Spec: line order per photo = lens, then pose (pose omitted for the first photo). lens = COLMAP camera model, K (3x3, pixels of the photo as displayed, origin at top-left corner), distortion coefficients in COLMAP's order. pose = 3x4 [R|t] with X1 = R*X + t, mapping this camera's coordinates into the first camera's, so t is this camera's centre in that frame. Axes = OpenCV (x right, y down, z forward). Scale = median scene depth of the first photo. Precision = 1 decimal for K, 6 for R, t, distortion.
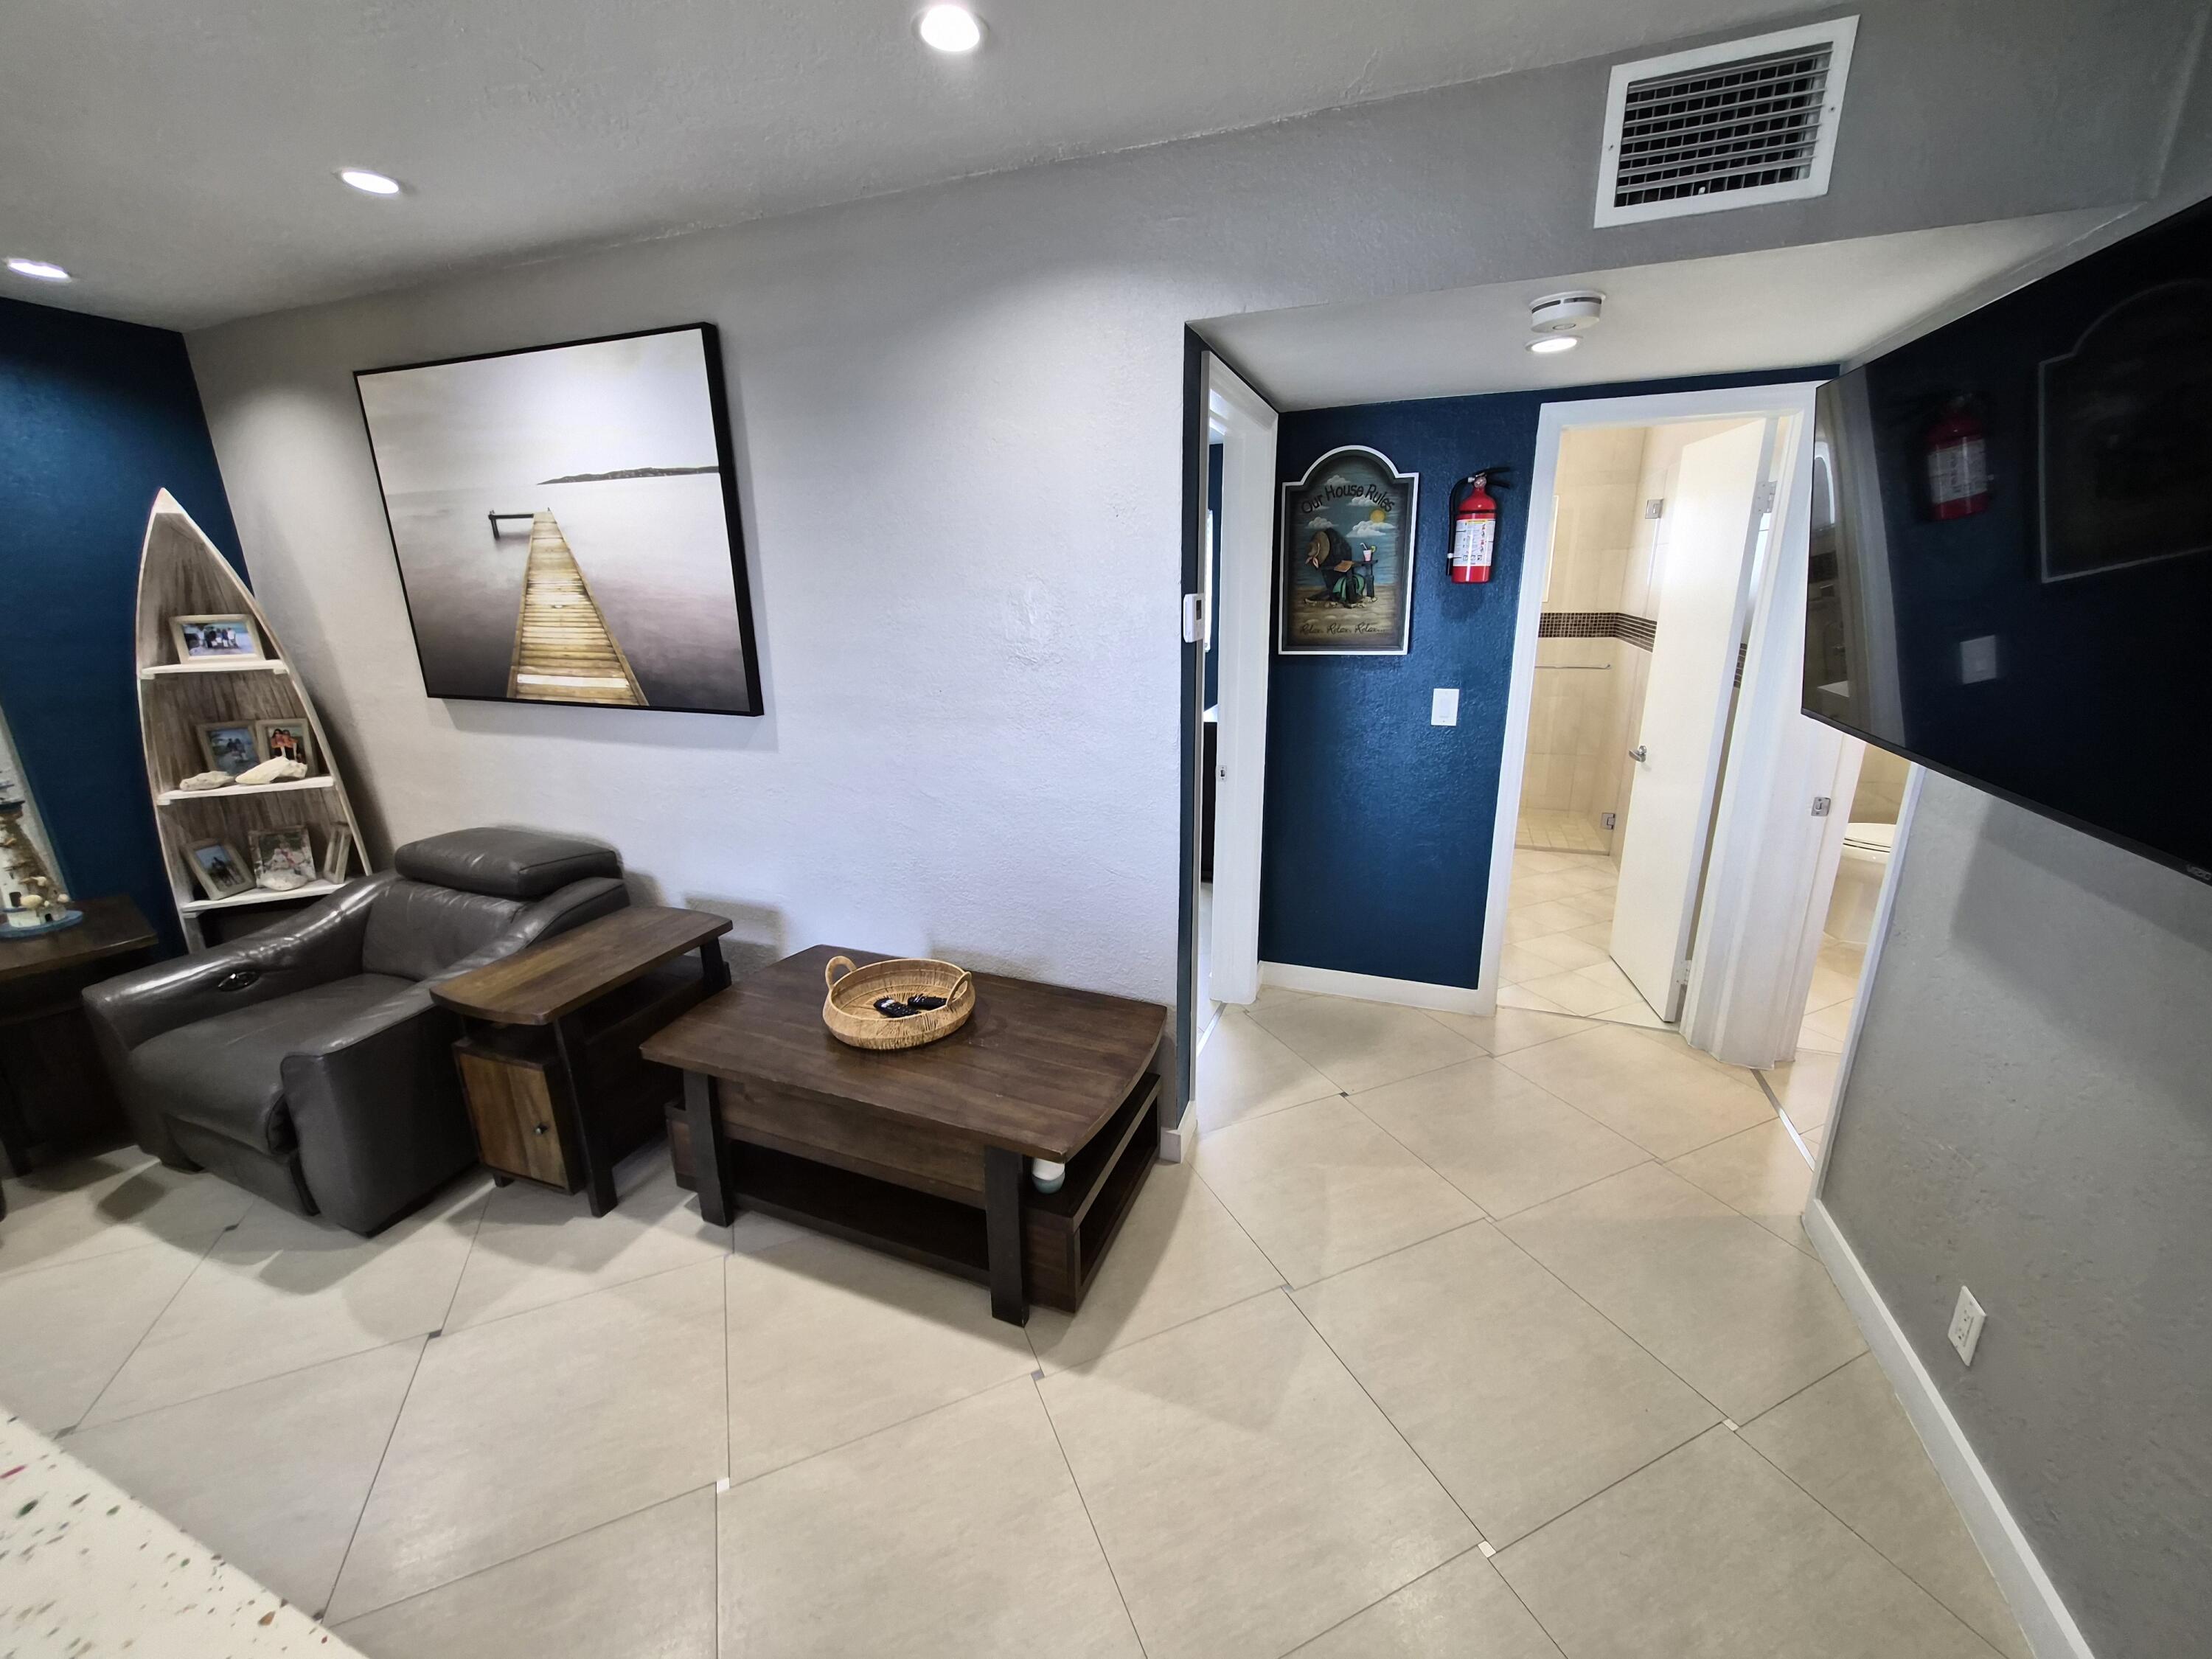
lens RADIAL K [[875.9, 0, 1106.0], [0, 875.9, 829.5], [0, 0, 1]] dist [-0.000467, 0.000265]
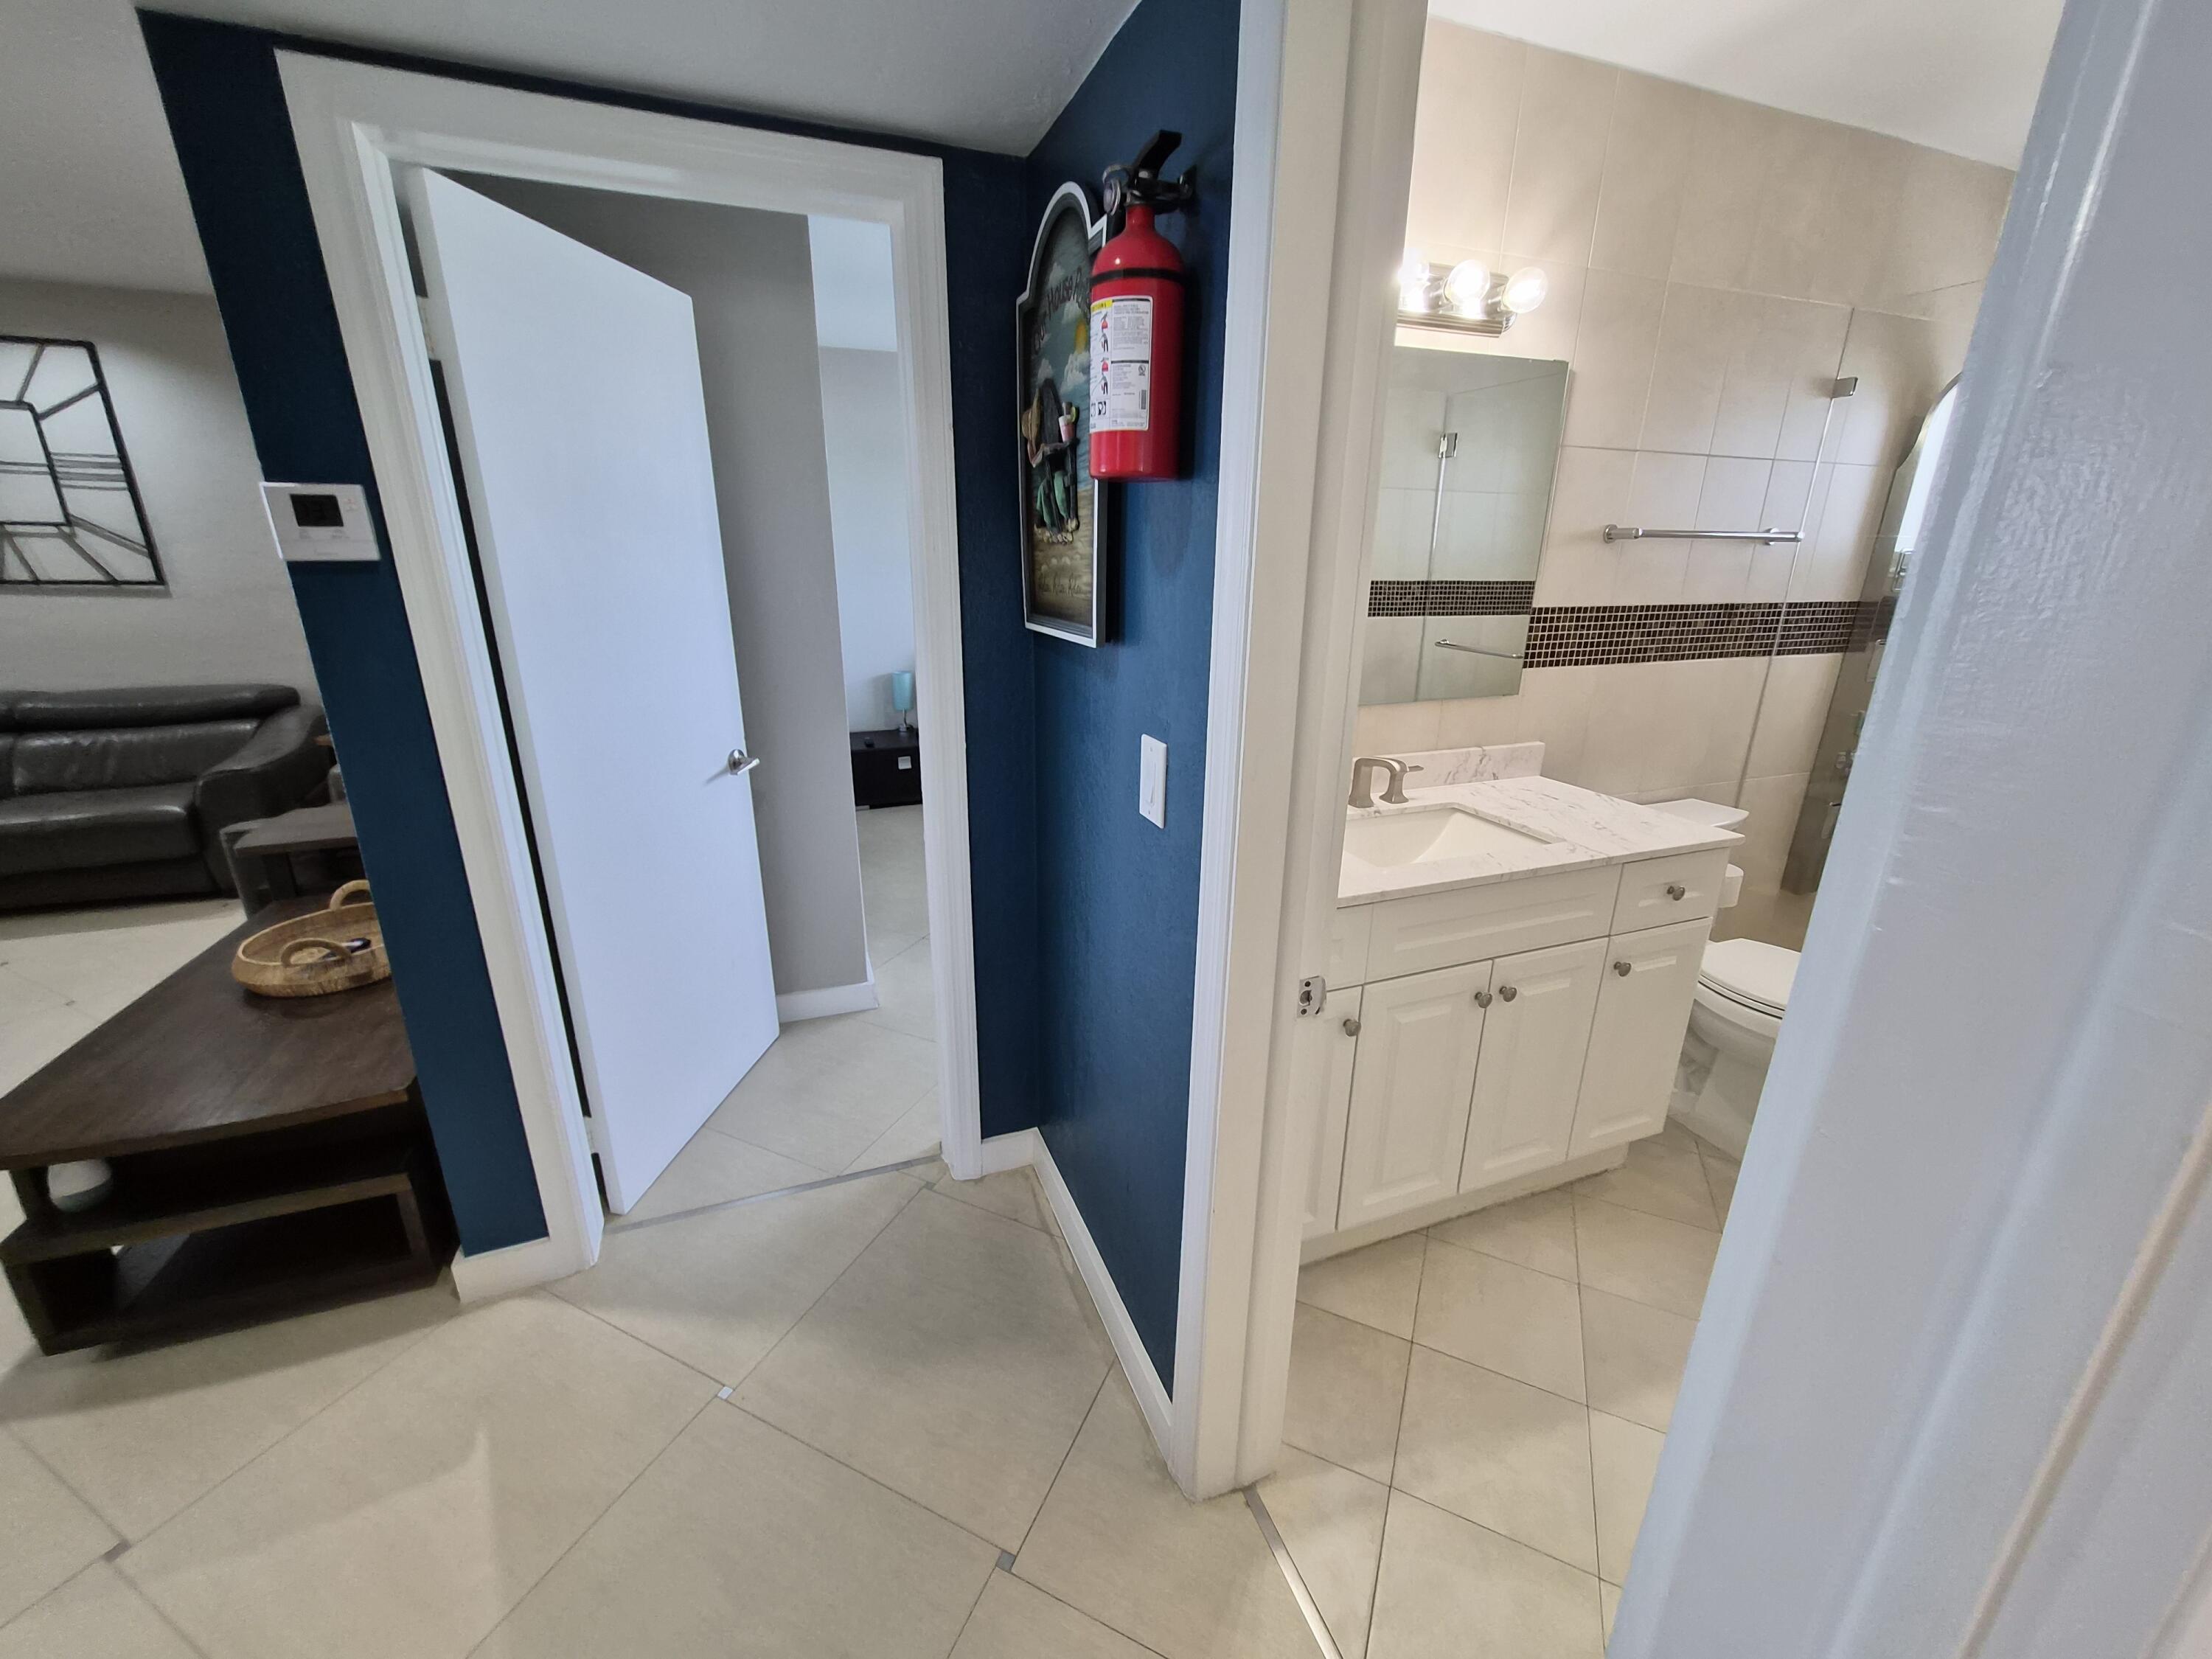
lens RADIAL K [[875.9, 0, 1106.0], [0, 875.9, 829.5], [0, 0, 1]] dist [-0.000467, 0.000265]
pose [[0.660502, 0.241273, -0.711003, 0.749030], [-0.224010, 0.967159, 0.120097, -0.177027], [0.716629, 0.079948, 0.692857, 0.751324]]
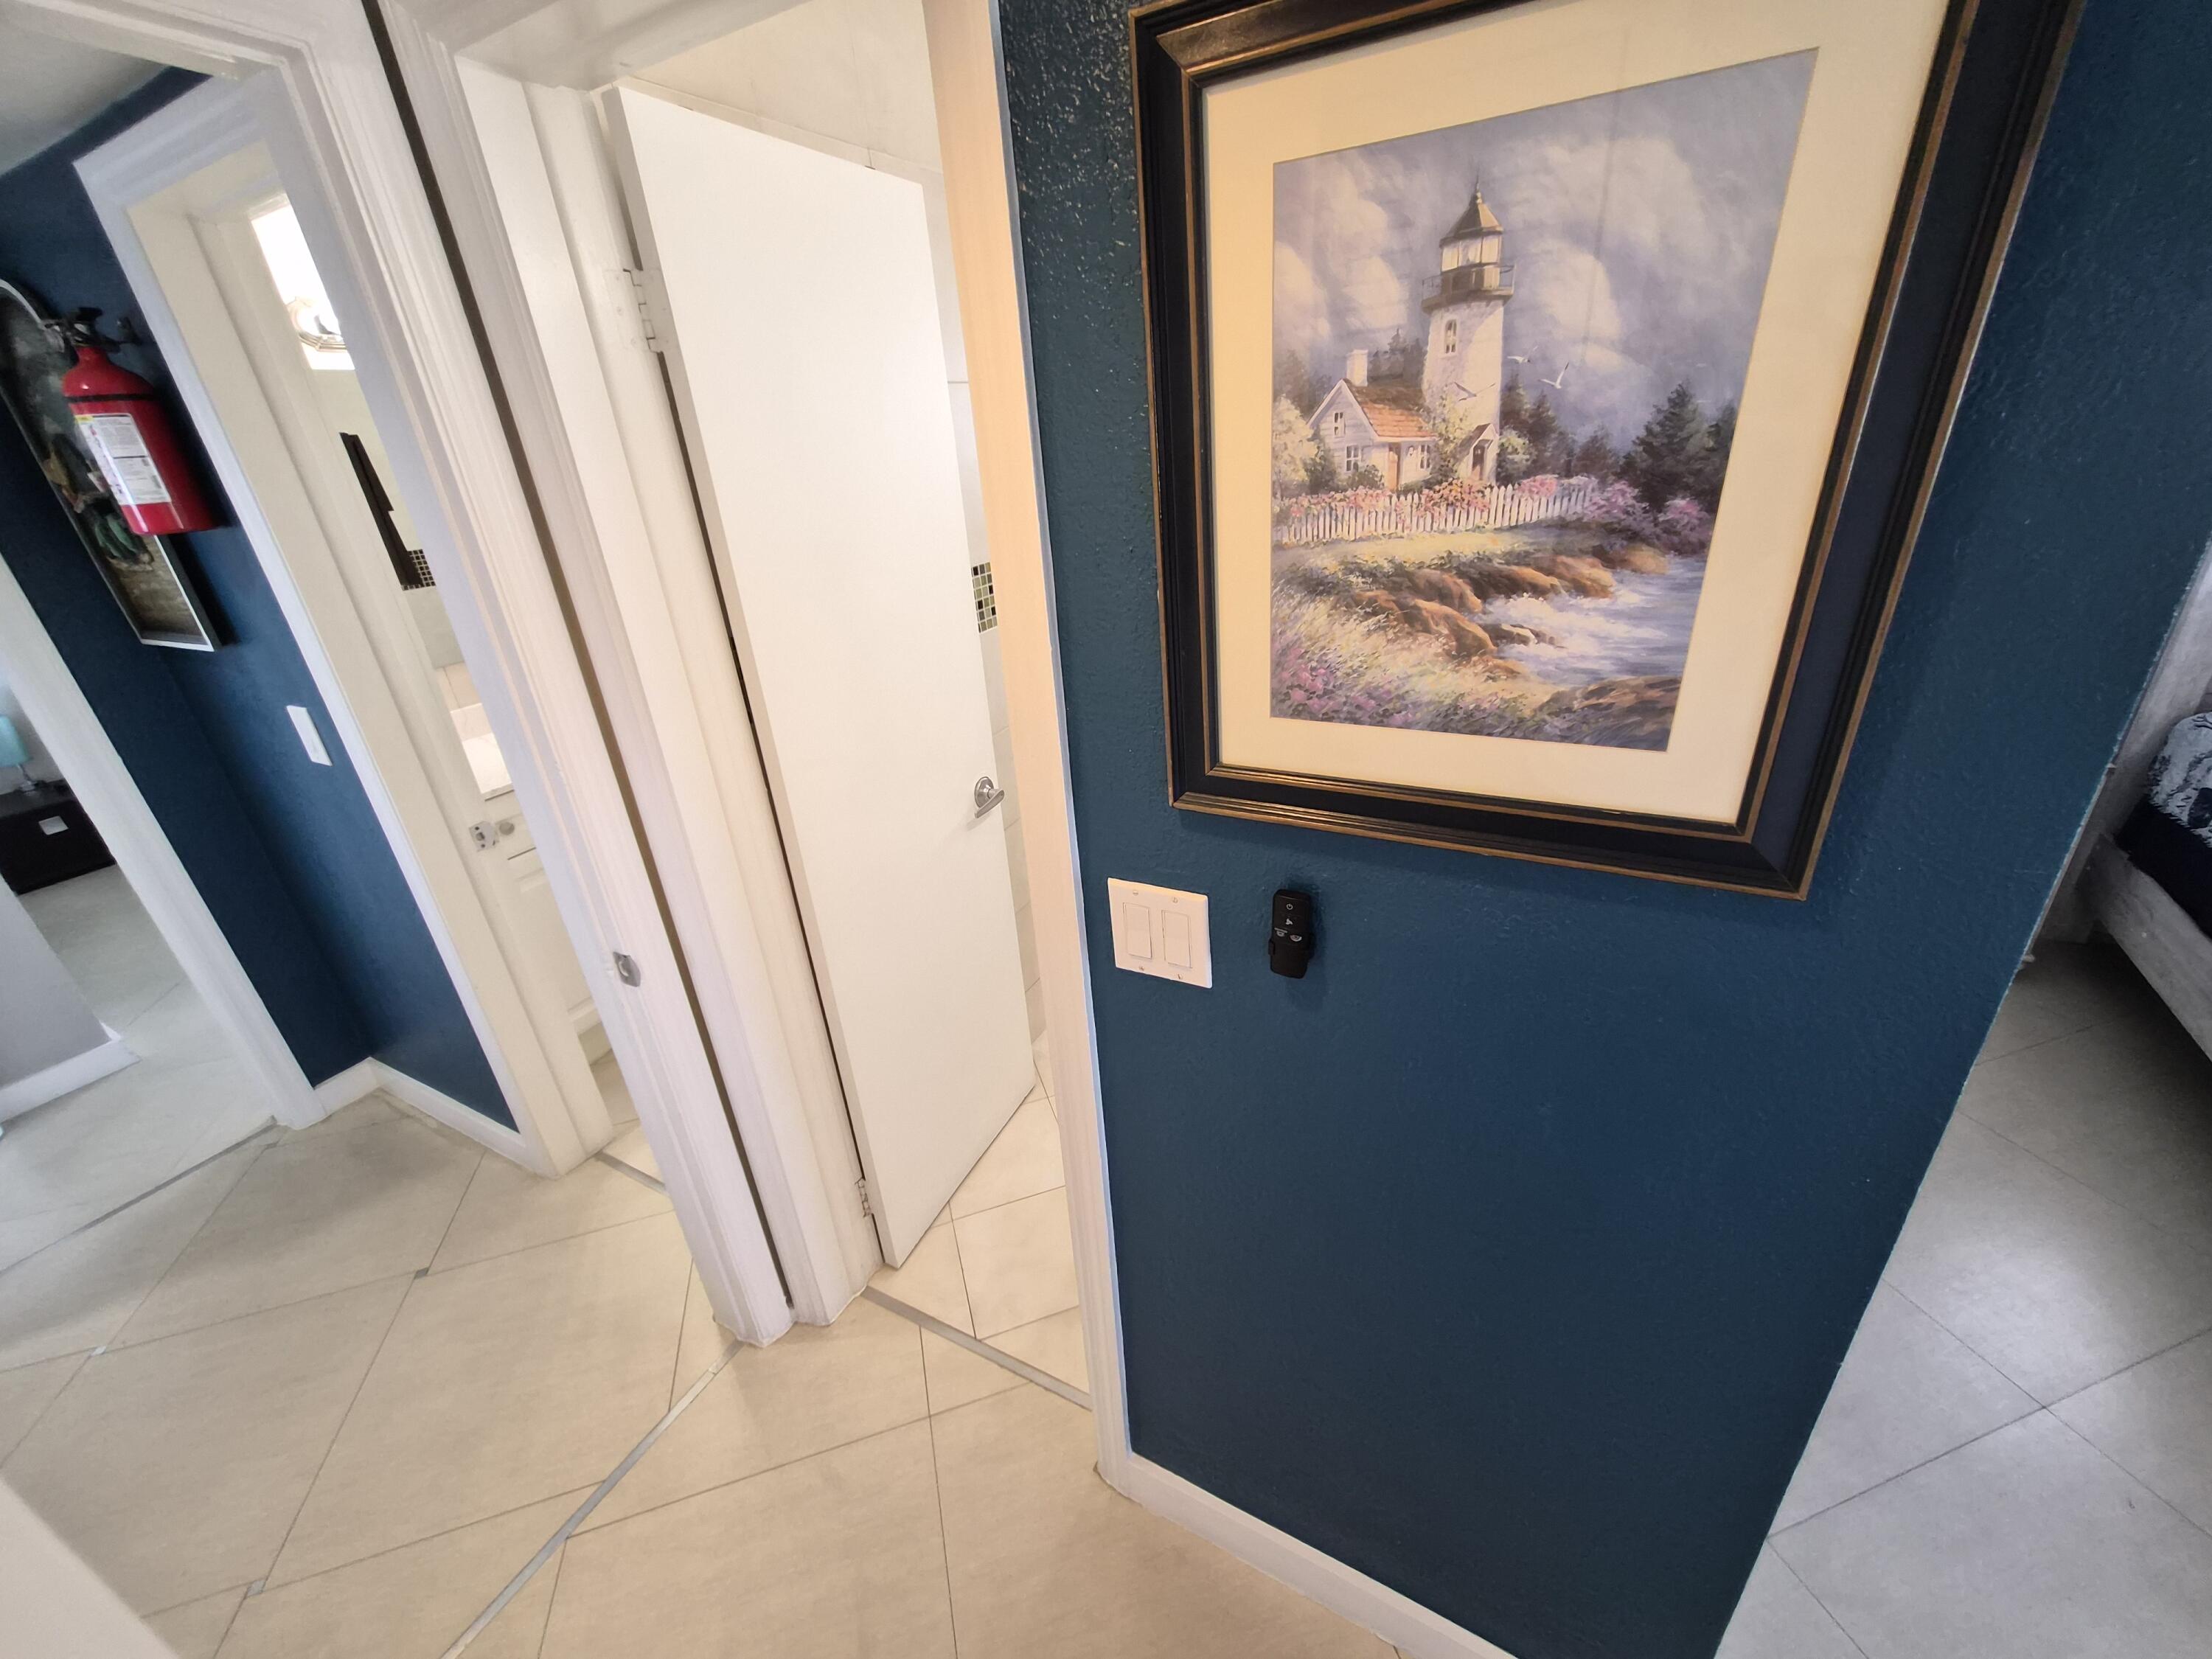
lens RADIAL K [[875.9, 0, 1106.0], [0, 875.9, 829.5], [0, 0, 1]] dist [-0.000467, 0.000265]
pose [[0.988291, -0.009388, -0.152290, 1.128448], [0.032387, 0.988269, 0.149253, -0.160021], [0.149102, -0.152438, 0.977001, 0.521054]]
